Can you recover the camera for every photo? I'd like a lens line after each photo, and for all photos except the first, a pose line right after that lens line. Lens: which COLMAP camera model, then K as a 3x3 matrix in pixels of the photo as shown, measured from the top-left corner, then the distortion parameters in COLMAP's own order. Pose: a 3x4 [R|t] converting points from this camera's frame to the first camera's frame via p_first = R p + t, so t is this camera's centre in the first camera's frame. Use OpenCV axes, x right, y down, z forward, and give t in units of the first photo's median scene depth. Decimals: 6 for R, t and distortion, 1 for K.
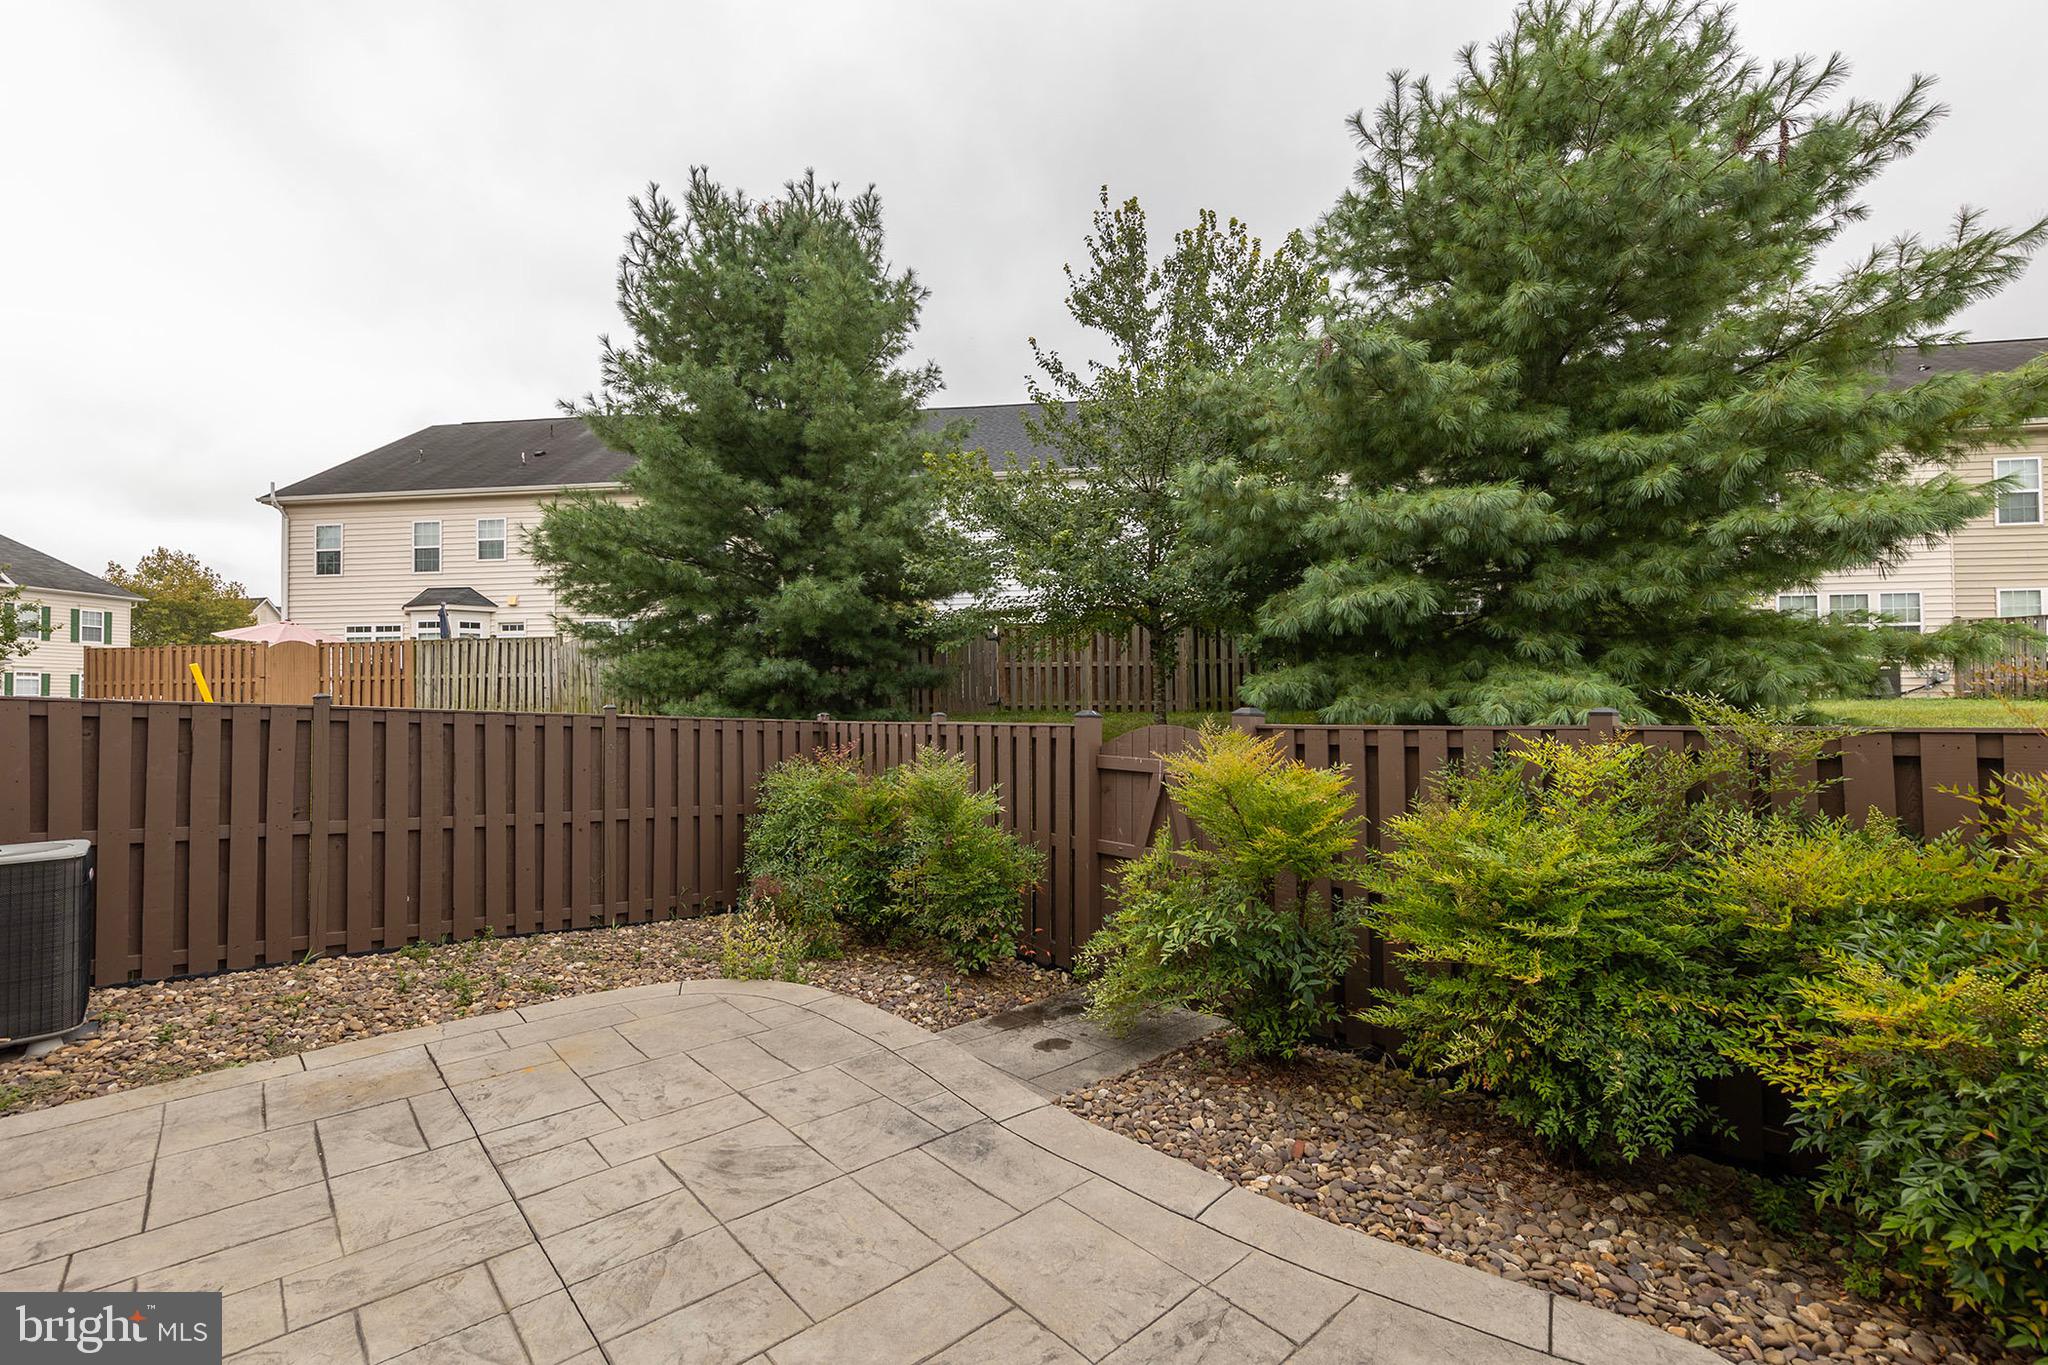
lens RADIAL K [[913.1, 0, 989.5], [0, 913.1, 665.9], [0, 0, 1]] dist [0.003398, 0.000050]
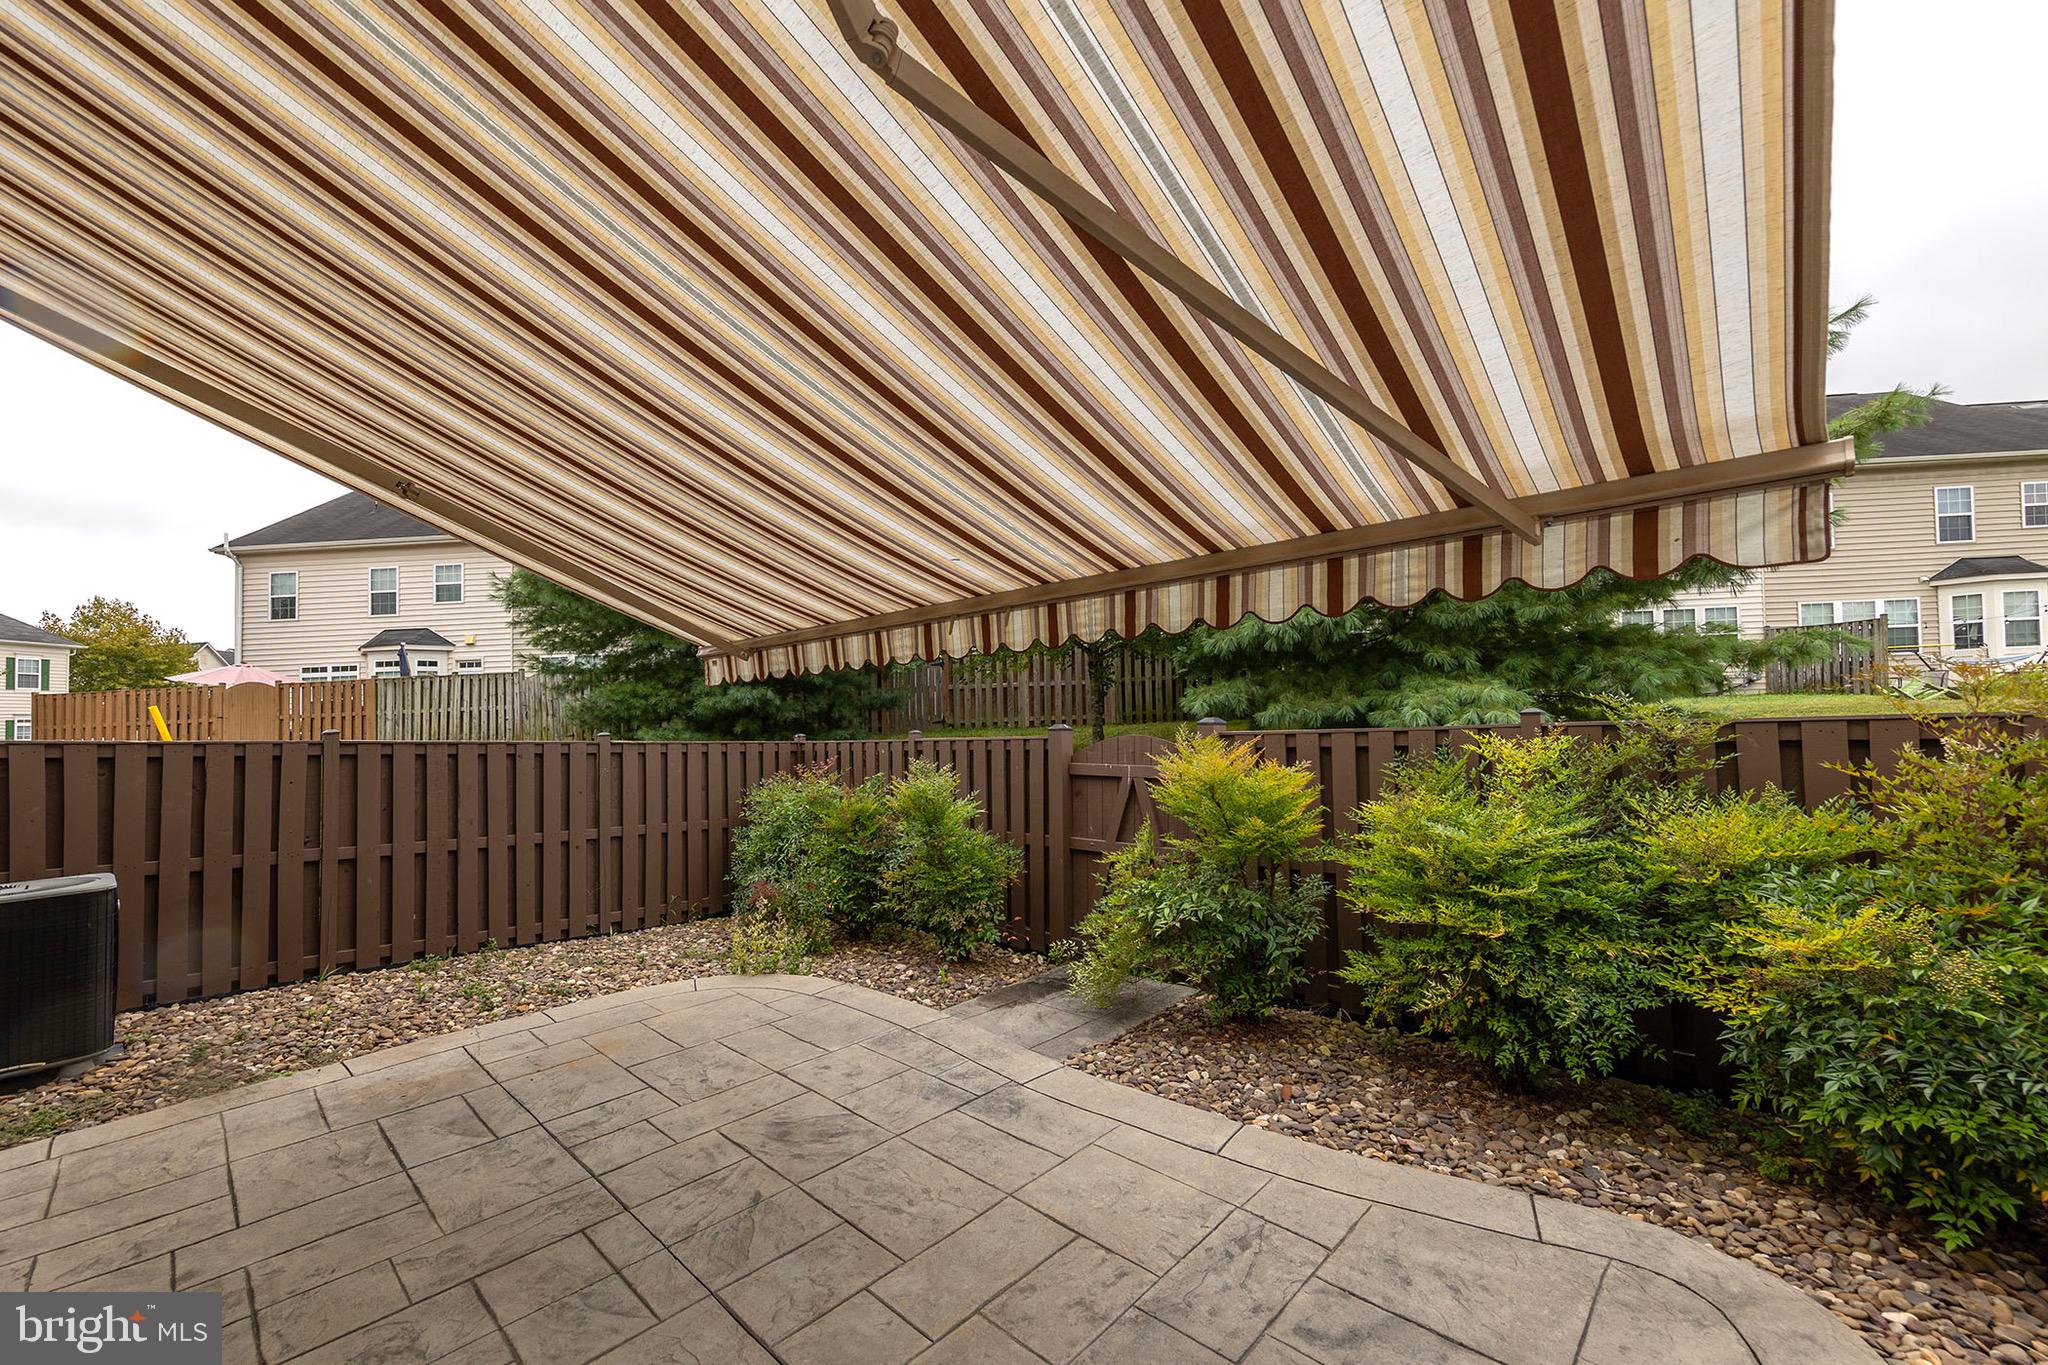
lens RADIAL K [[823.8, 0, 942.1], [0, 823.8, 684.6], [0, 0, 1]] dist [0.002426, -0.000101]
pose [[0.998050, -0.025498, 0.056981, -0.118272], [0.025777, 0.999659, -0.004170, -0.000159], [-0.056855, 0.005631, 0.998367, -0.026056]]
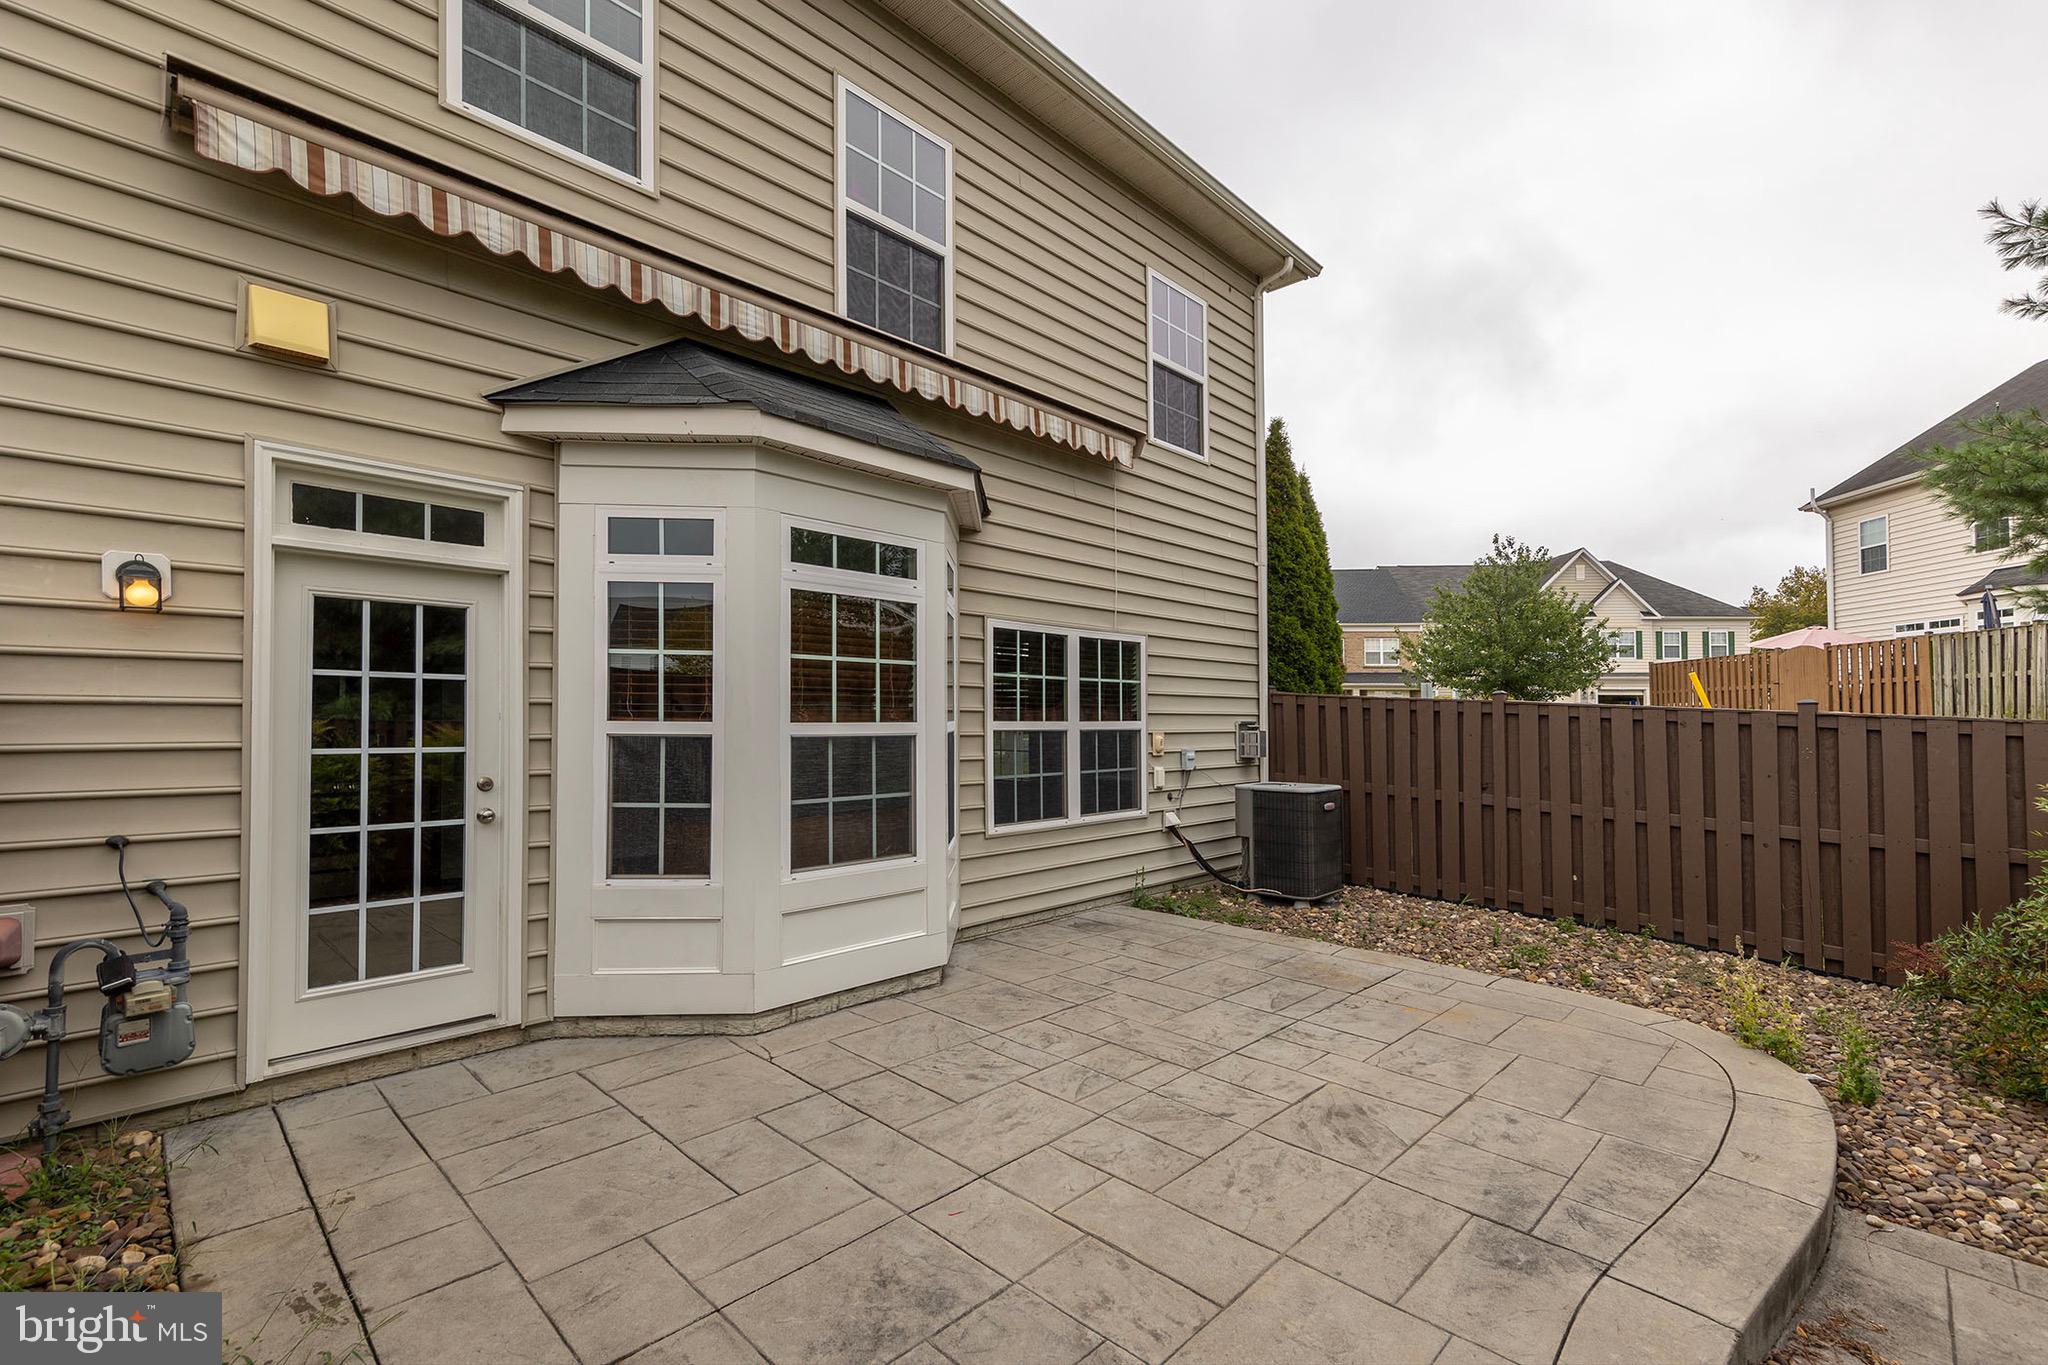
lens RADIAL K [[854.4, 0, 1030.3], [0, 854.4, 653.4], [0, 0, 1]] dist [0.001048, 0.000037]
pose [[0.088797, -0.062835, -0.994066, 0.616080], [0.035147, 0.997584, -0.059917, 0.047099], [0.995429, -0.029618, 0.090791, 0.489890]]
